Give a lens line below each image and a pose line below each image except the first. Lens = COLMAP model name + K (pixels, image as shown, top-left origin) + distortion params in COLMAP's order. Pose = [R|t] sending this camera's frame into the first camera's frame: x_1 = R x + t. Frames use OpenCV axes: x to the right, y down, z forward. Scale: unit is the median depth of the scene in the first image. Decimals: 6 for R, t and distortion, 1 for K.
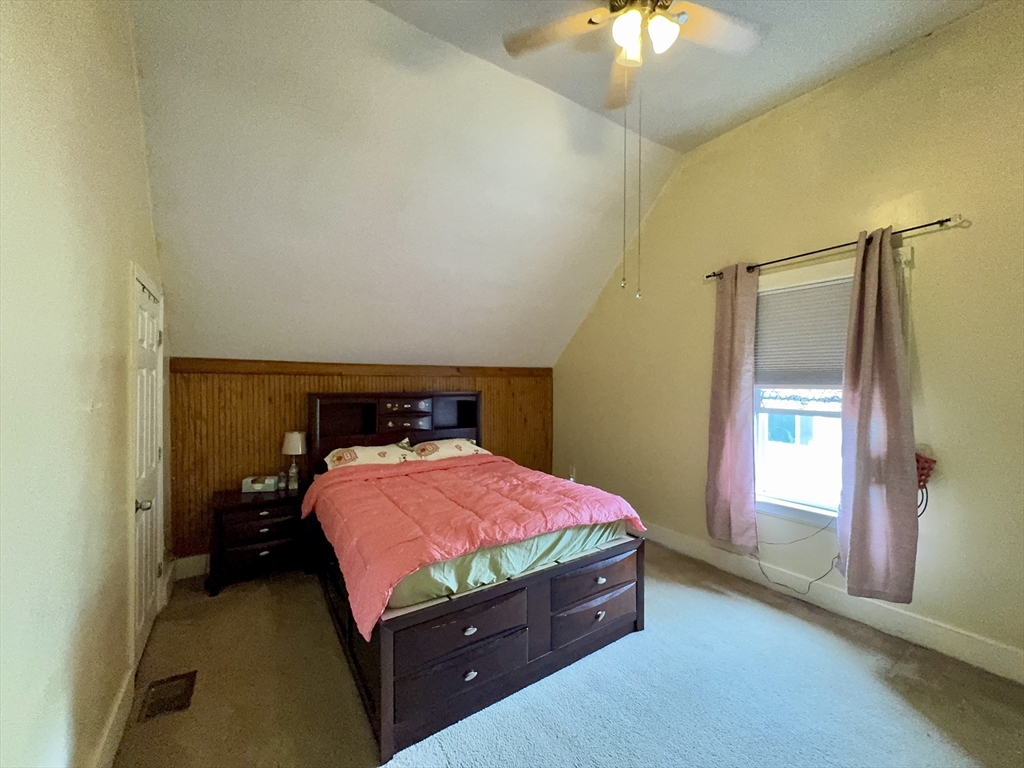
lens RADIAL K [[409.7, 0, 516.5], [0, 409.7, 382.2], [0, 0, 1]] dist [-0.002182, 0.000147]
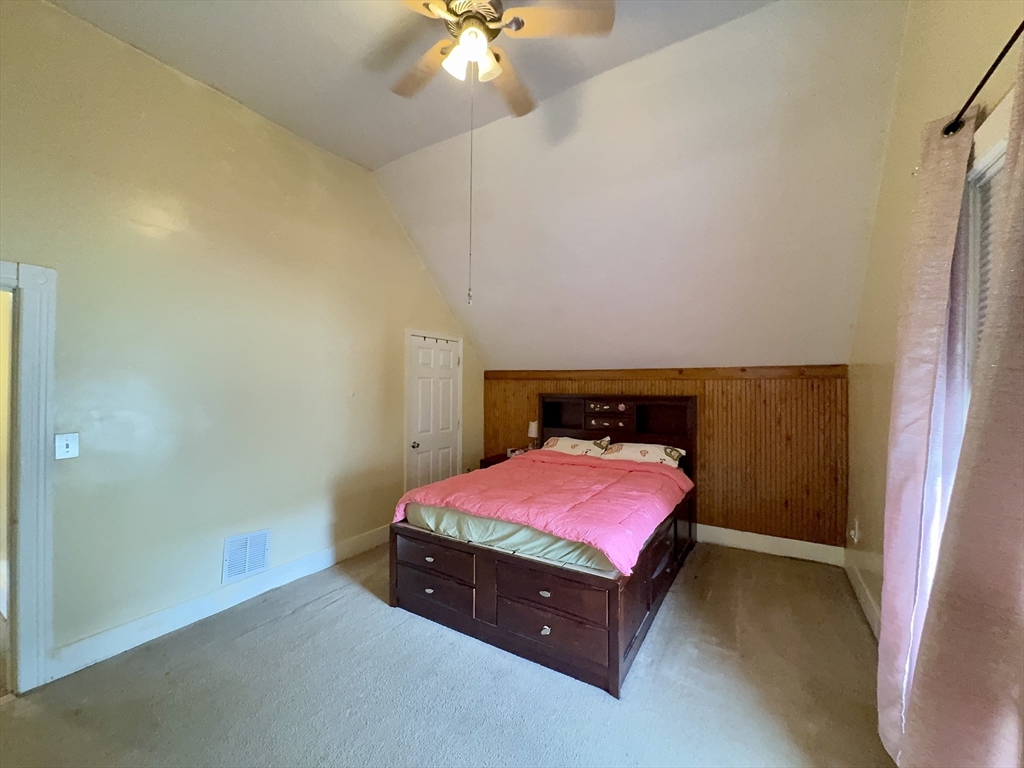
lens RADIAL K [[409.7, 0, 515.6], [0, 409.7, 384.5], [0, 0, 1]] dist [-0.002182, 0.000147]
pose [[0.414956, -0.000196, -0.909841, 0.727680], [-0.002512, 0.999996, -0.001361, -0.000136], [0.909838, 0.002850, 0.414954, 0.376501]]
